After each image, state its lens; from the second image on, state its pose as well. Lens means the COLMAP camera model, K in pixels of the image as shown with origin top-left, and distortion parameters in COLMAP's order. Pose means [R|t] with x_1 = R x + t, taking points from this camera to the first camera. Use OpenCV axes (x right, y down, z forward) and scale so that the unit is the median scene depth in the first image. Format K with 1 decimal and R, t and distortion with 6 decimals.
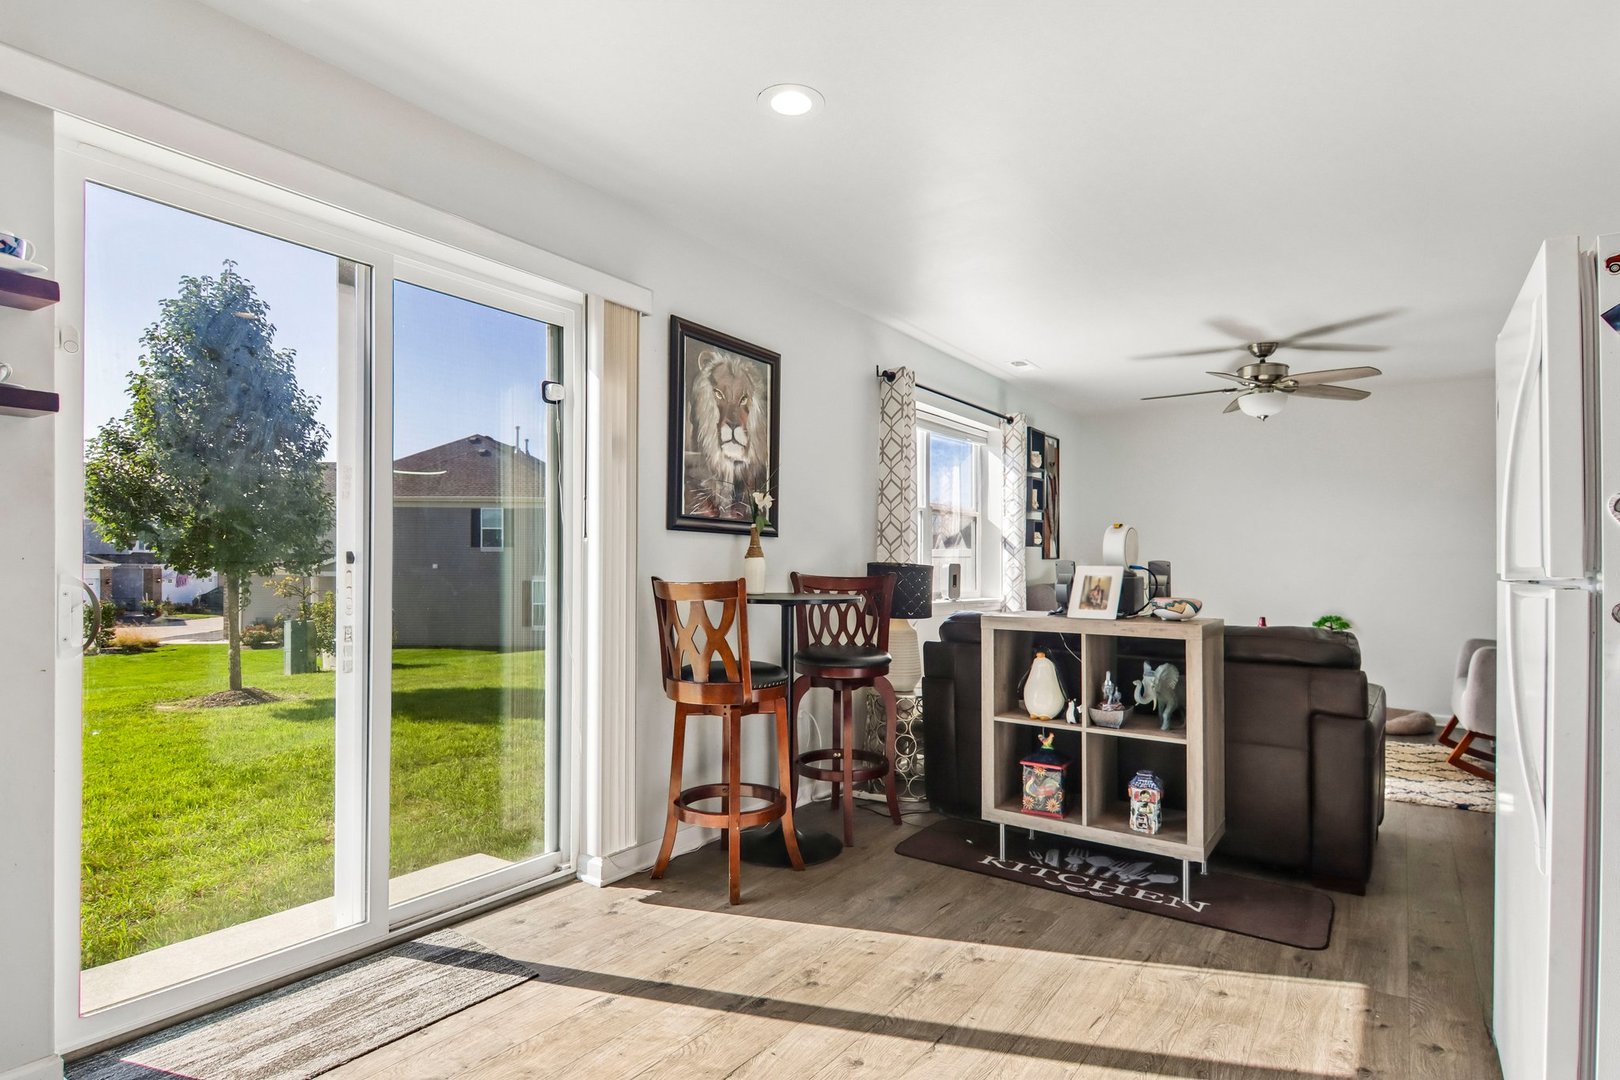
lens RADIAL K [[826.7, 0, 820.6], [0, 826.7, 549.0], [0, 0, 1]] dist [-0.014456, -0.001845]
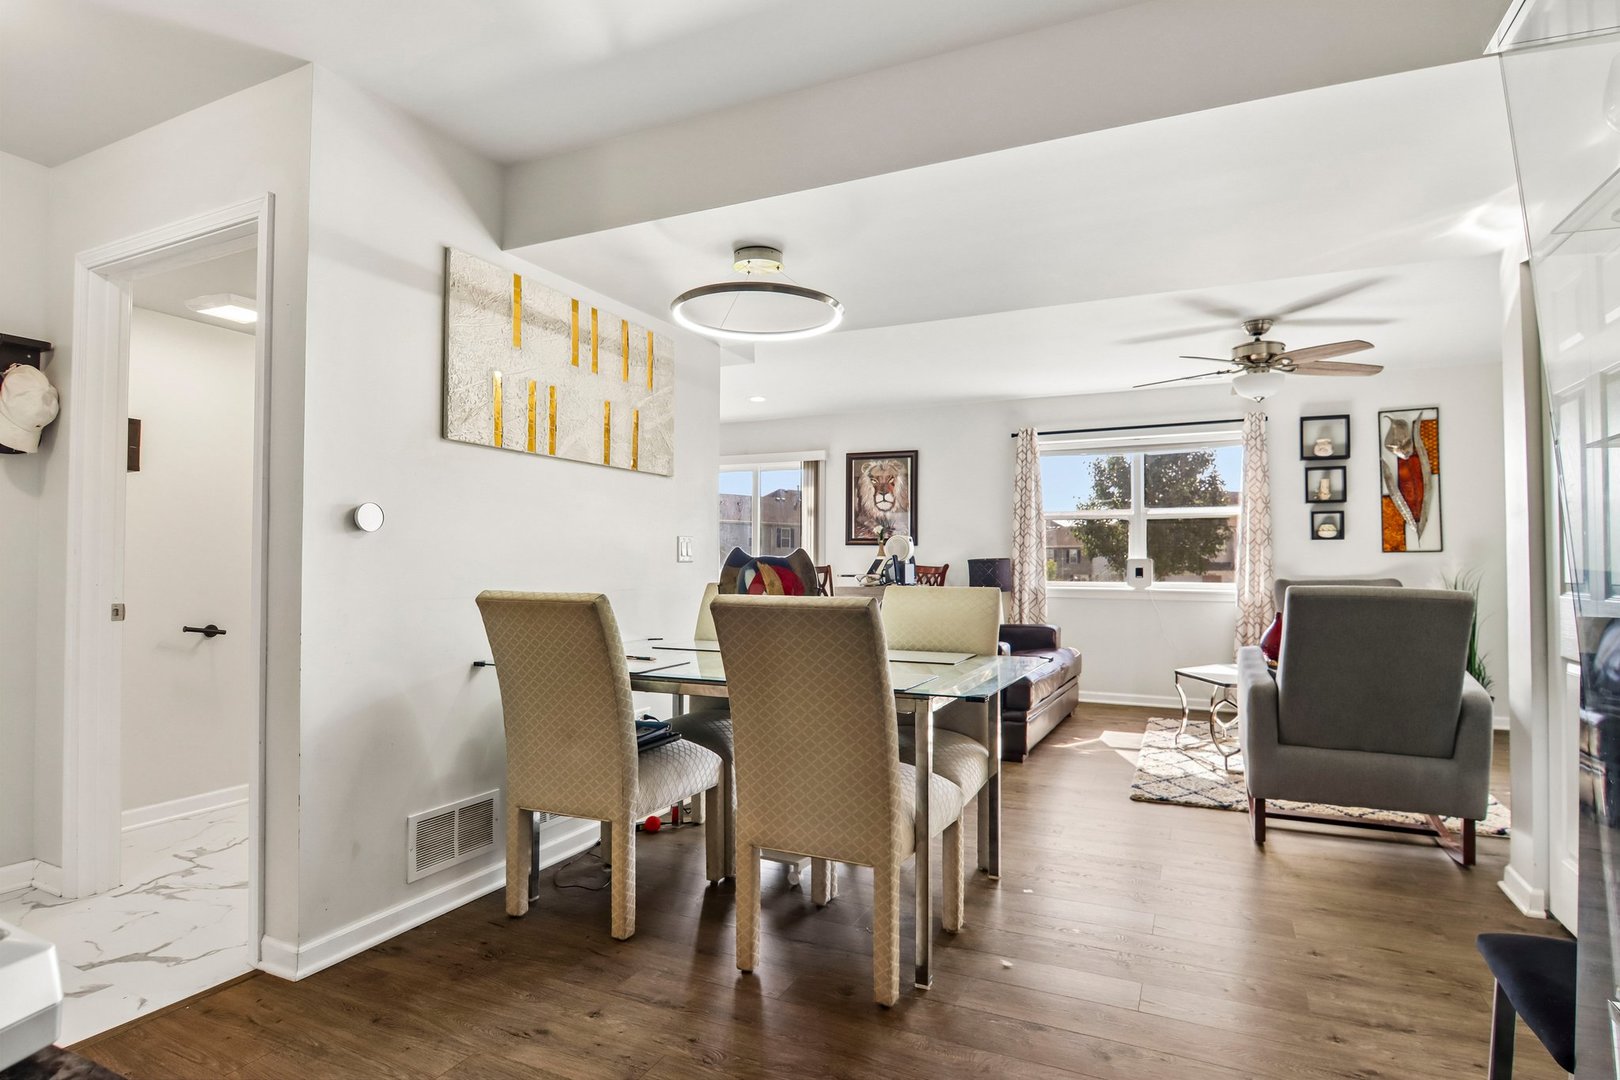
lens RADIAL K [[826.7, 0, 809.0], [0, 826.7, 541.9], [0, 0, 1]] dist [-0.014456, -0.001845]
pose [[0.162303, -0.029877, -0.986289, 1.934947], [0.008078, 0.999548, -0.028950, 0.032001], [0.986708, -0.003269, 0.162471, 0.471096]]
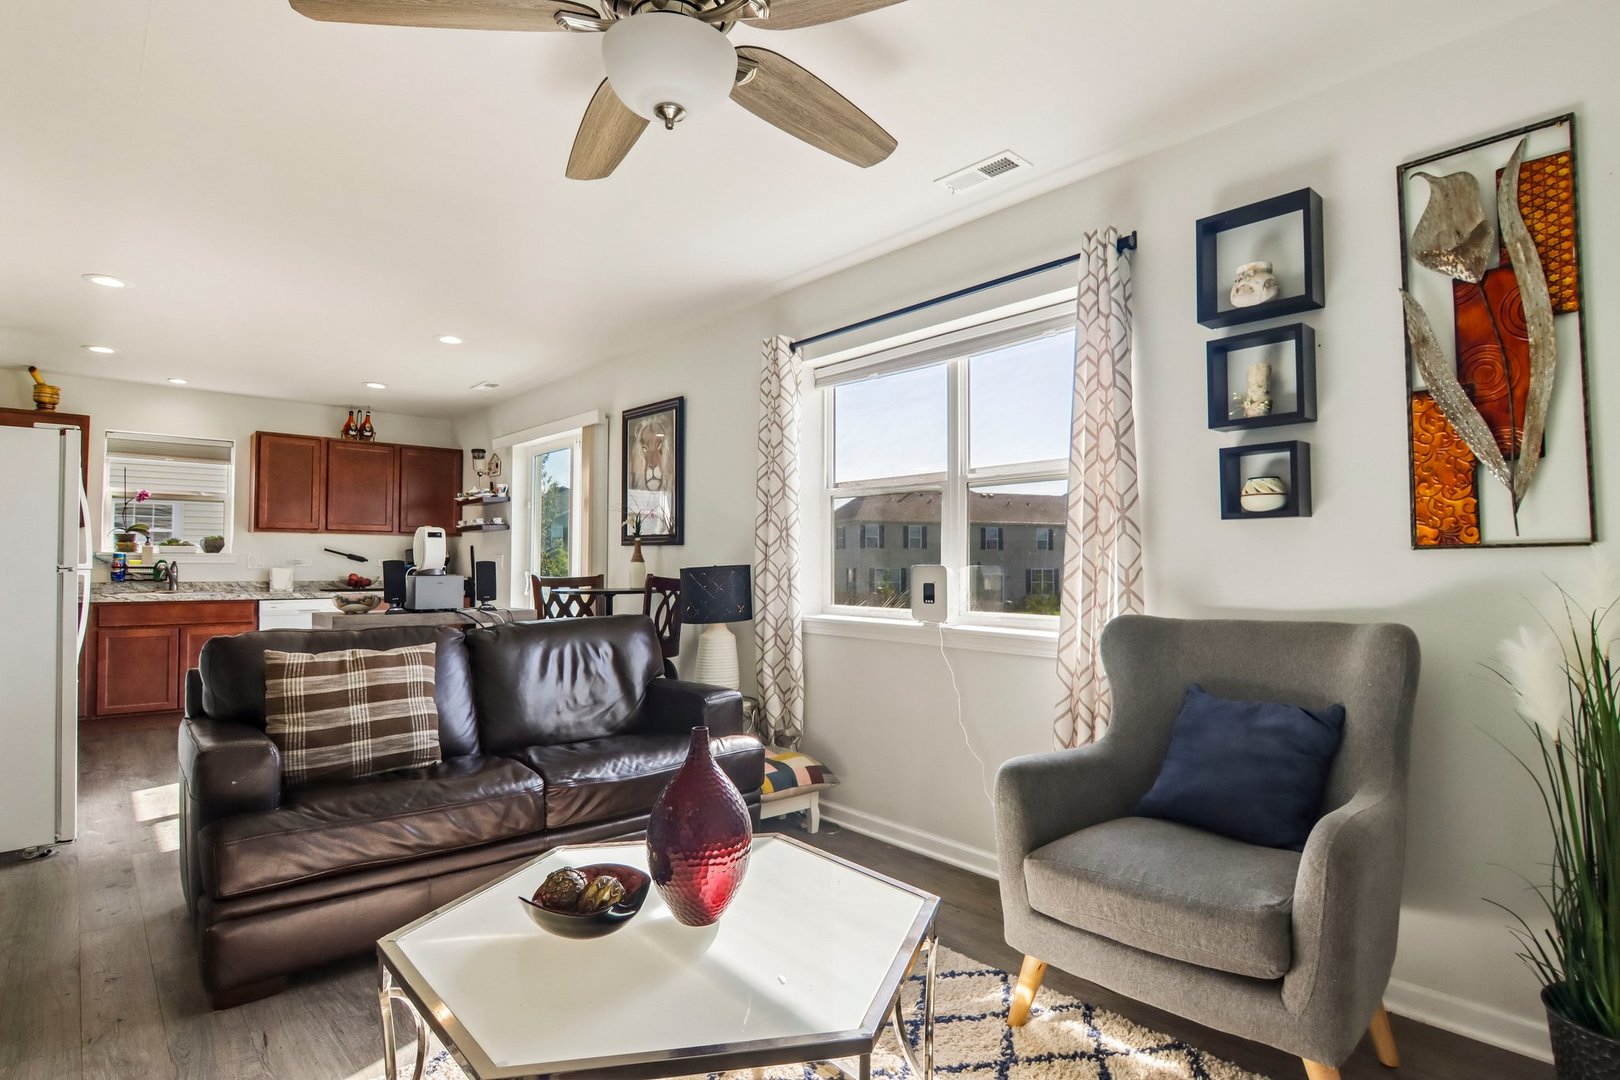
lens RADIAL K [[826.7, 0, 819.2], [0, 826.7, 542.1], [0, 0, 1]] dist [-0.014456, -0.001845]
pose [[-0.218480, -0.034861, -0.975219, 1.180217], [0.006021, 0.999294, -0.037071, 0.029443], [0.975823, -0.013971, -0.218116, 1.574353]]
